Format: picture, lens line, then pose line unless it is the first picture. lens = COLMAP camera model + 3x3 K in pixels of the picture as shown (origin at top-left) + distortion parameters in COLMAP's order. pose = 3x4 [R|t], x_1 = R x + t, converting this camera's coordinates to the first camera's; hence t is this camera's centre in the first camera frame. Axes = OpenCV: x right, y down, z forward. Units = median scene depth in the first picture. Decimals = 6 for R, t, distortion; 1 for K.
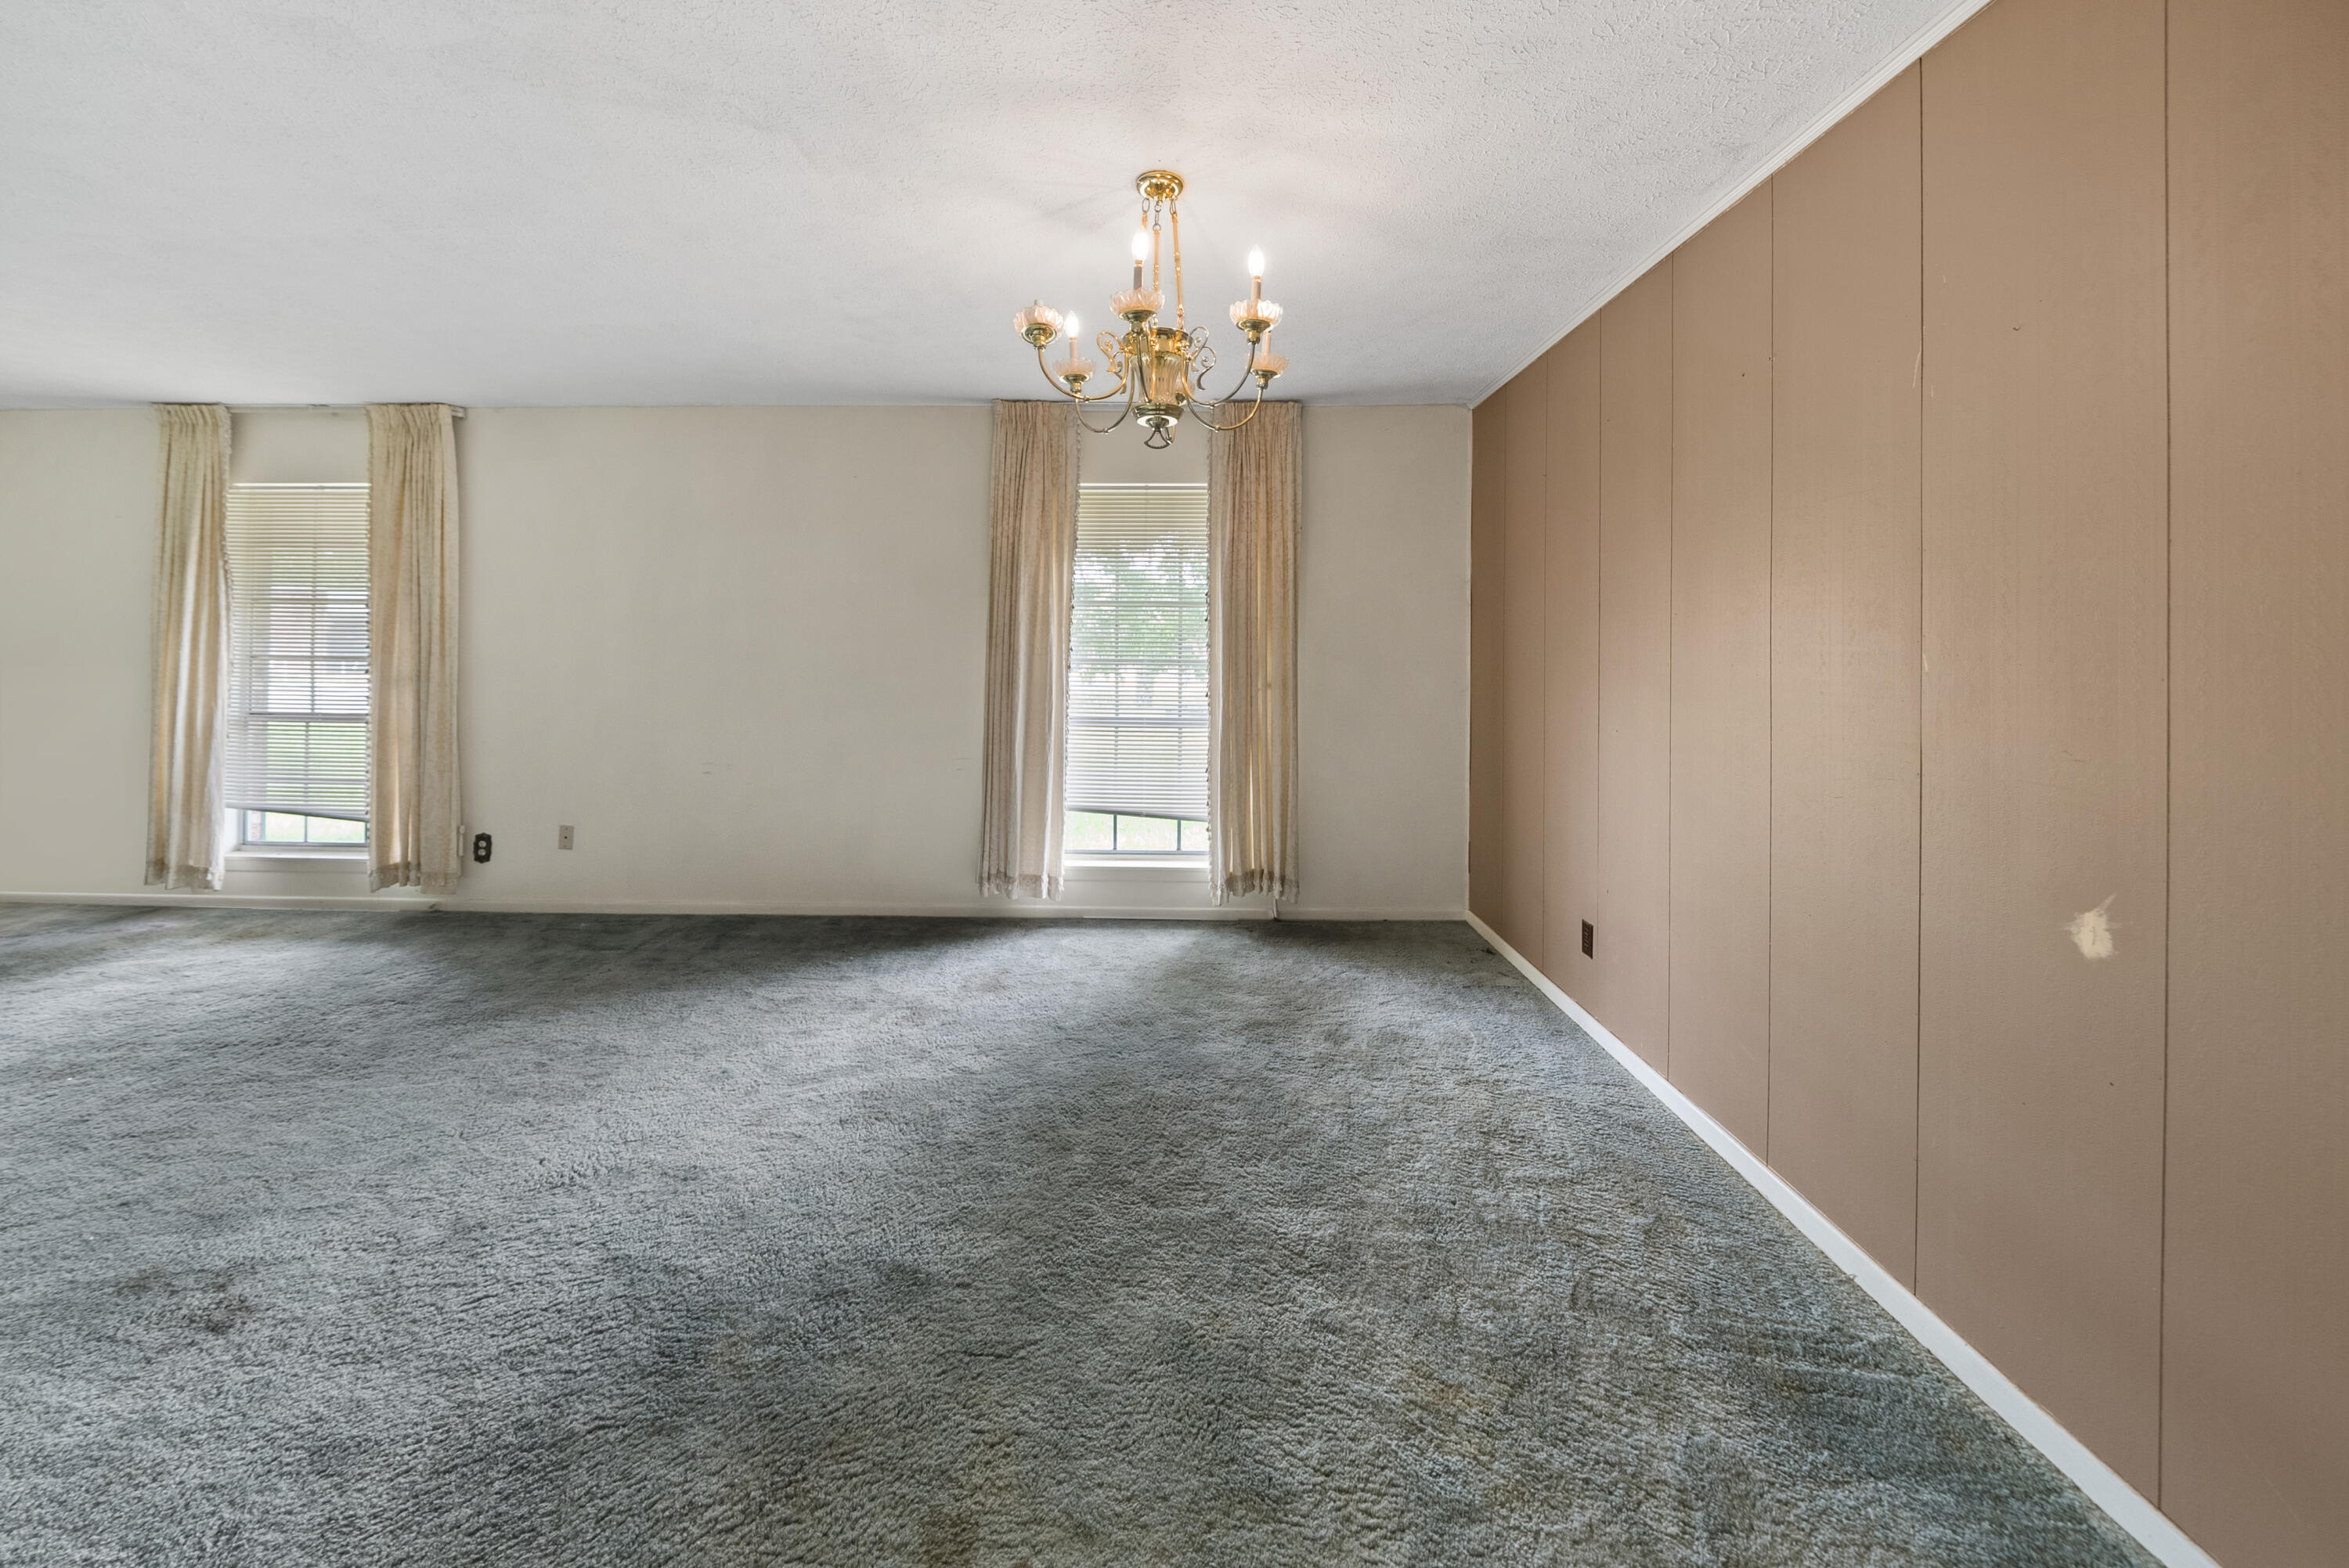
lens RADIAL K [[860.2, 0, 1159.8], [0, 860.2, 624.5], [0, 0, 1]] dist [-0.006061, -0.000061]
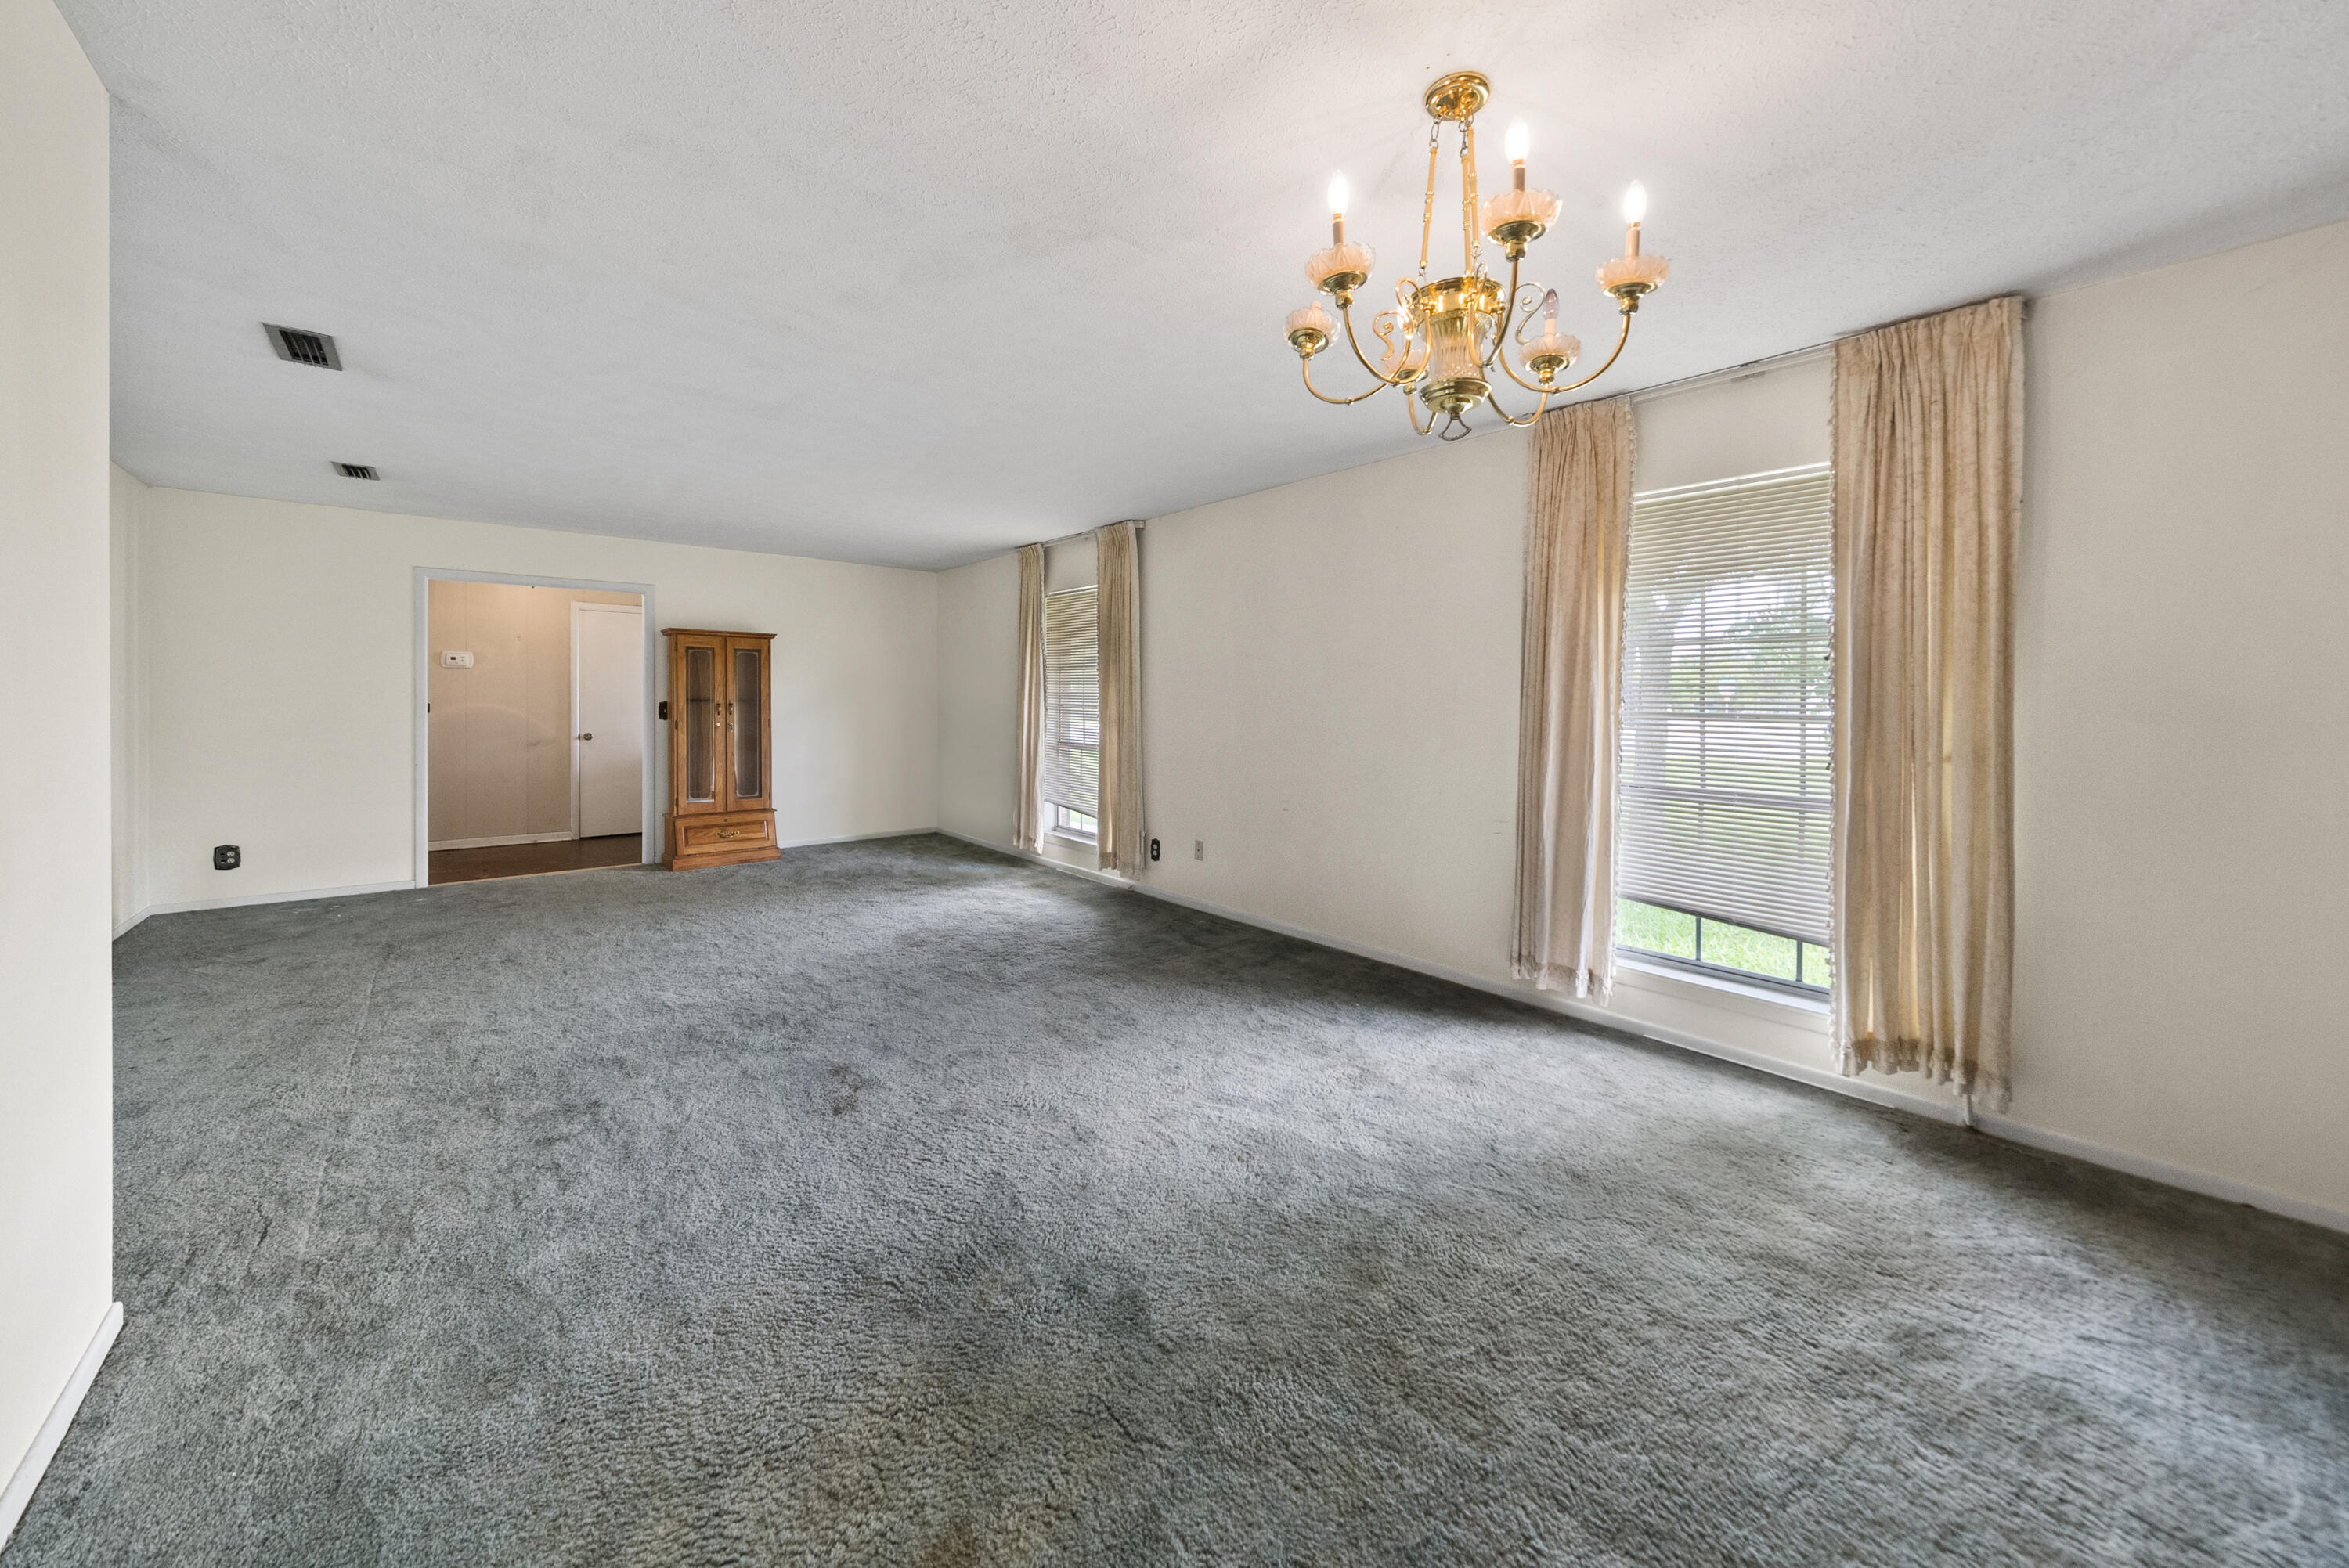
lens RADIAL K [[840.3, 0, 1174.7], [0, 840.3, 693.6], [0, 0, 1]] dist [-0.006311, -0.000055]
pose [[0.664851, -0.004905, -0.746960, 0.214386], [0.019497, 0.999752, 0.010789, 0.005511], [0.746722, -0.021737, 0.664781, 0.167904]]
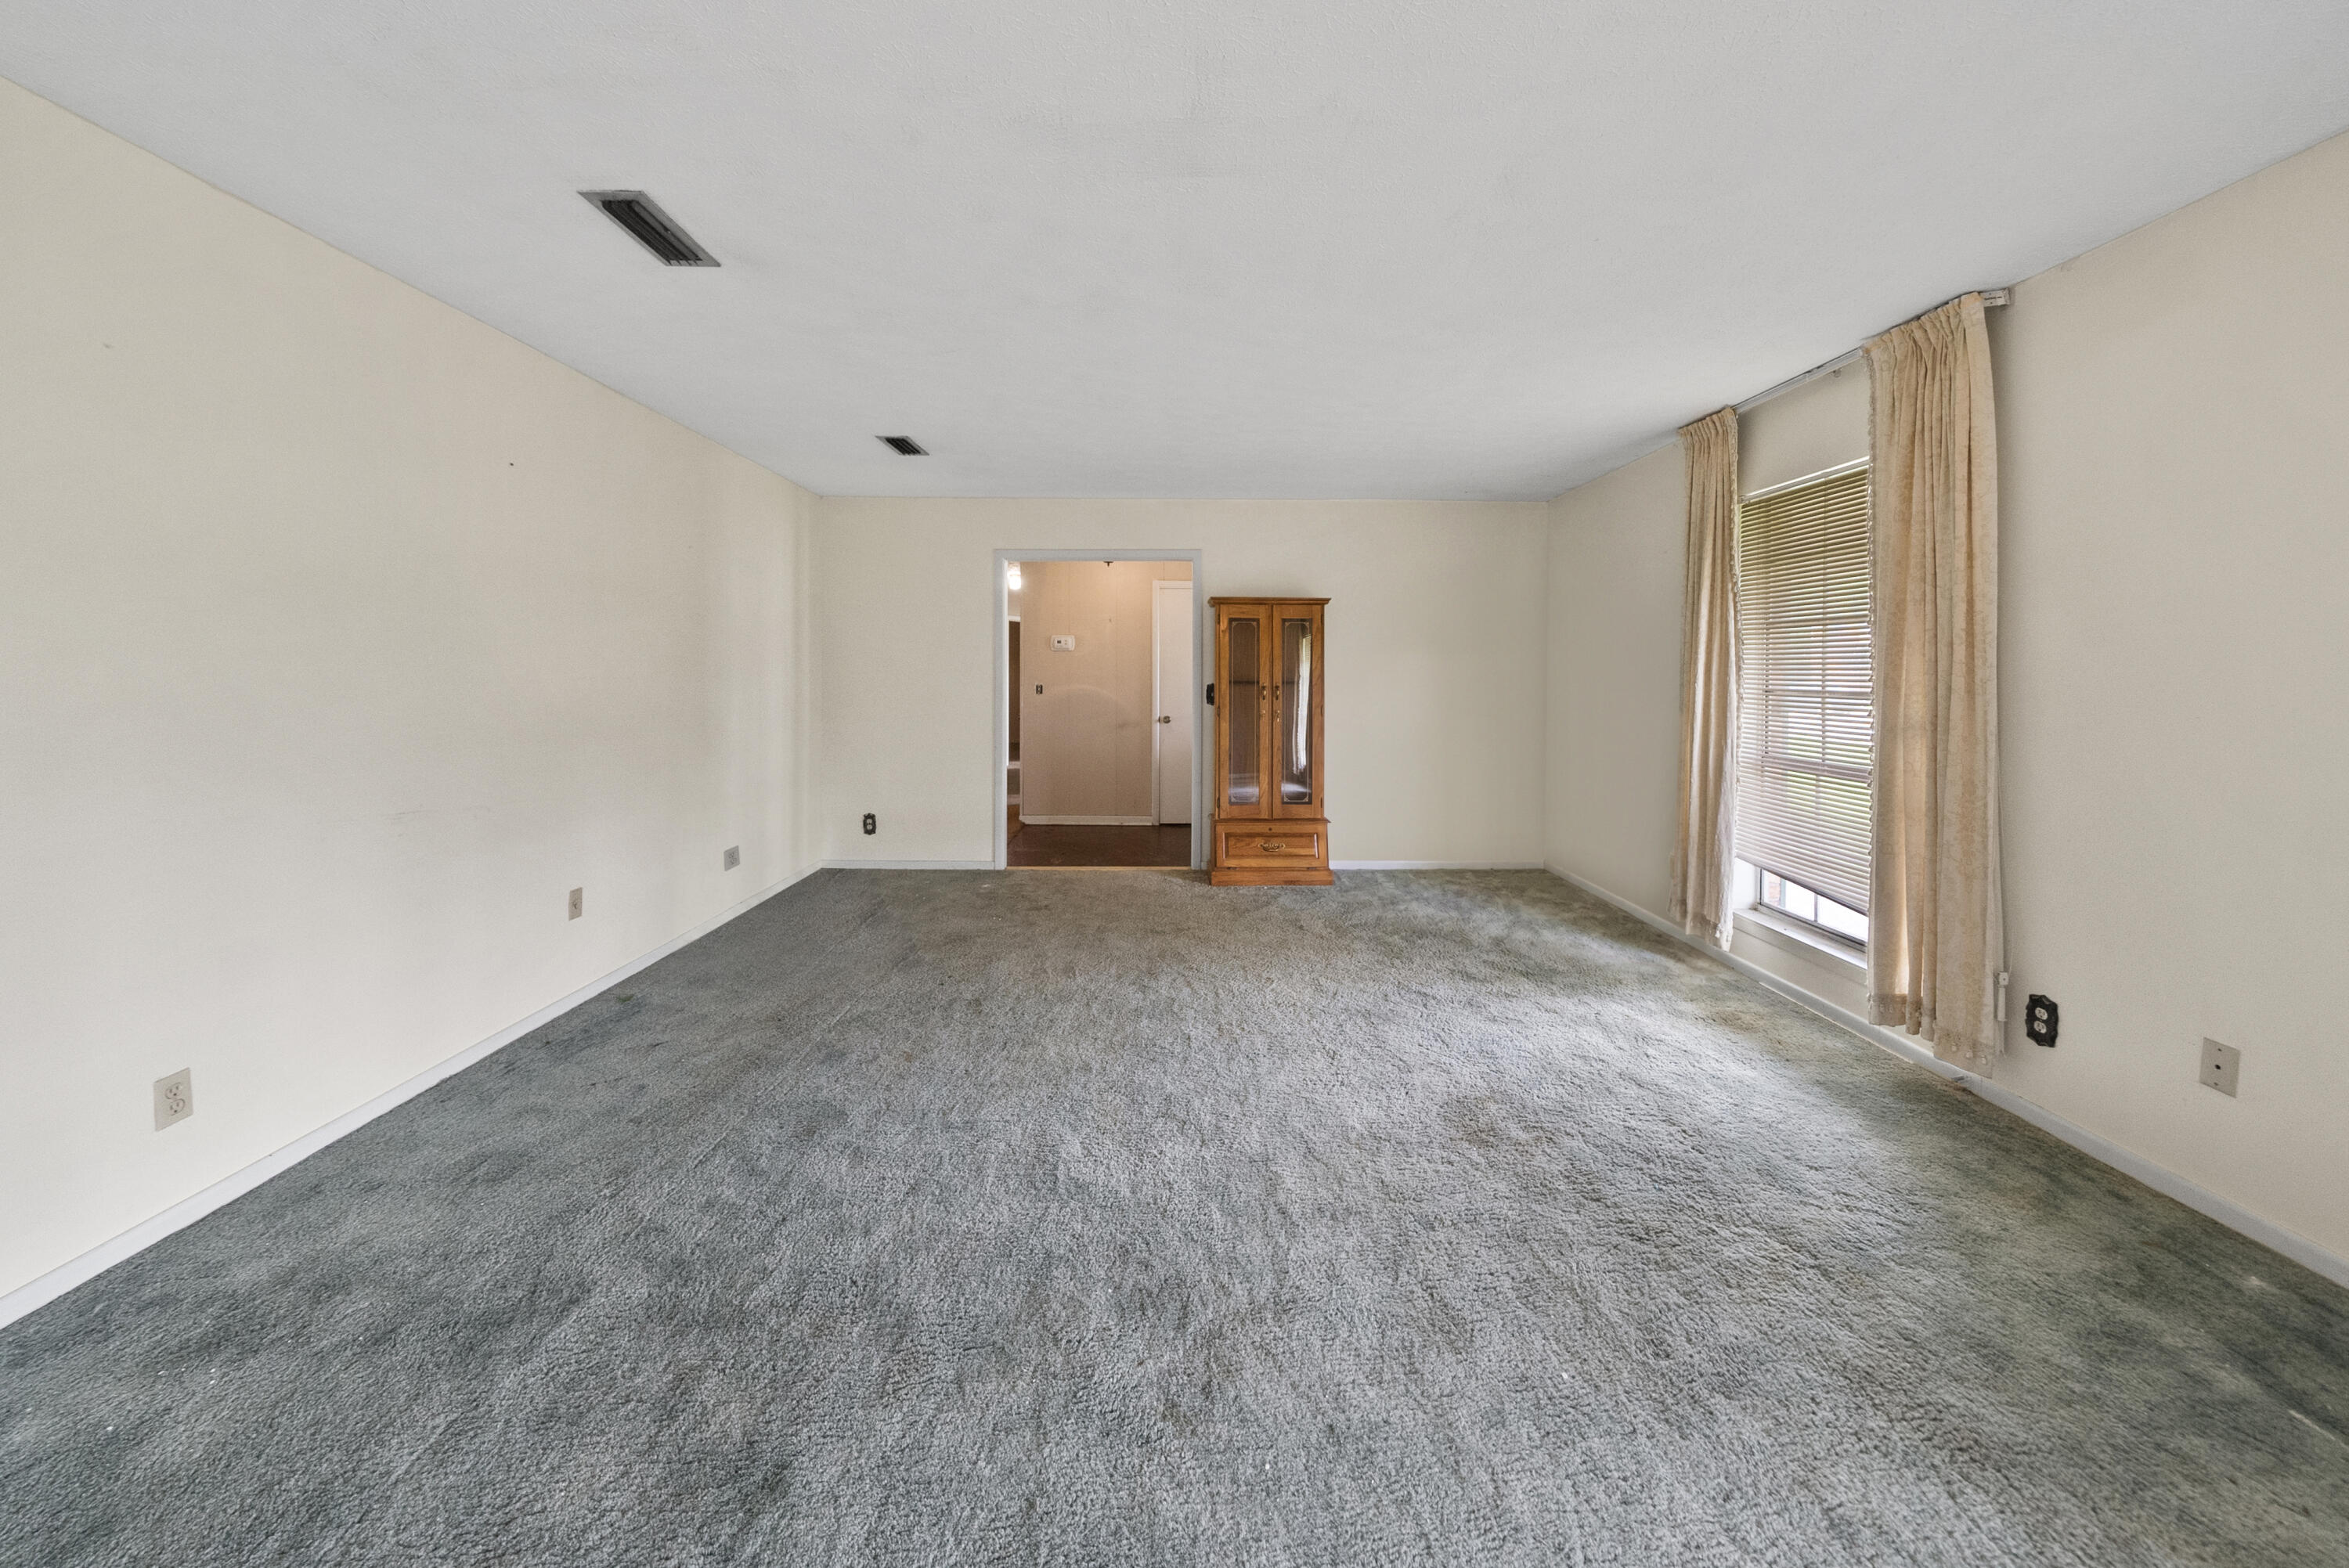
lens RADIAL K [[840.3, 0, 1174.7], [0, 840.3, 693.6], [0, 0, 1]] dist [-0.006311, -0.000055]
pose [[0.016590, 0.016399, -0.999728, -0.239924], [0.027103, 0.999491, 0.016845, 0.010389], [0.999495, -0.027375, 0.016137, 0.417391]]
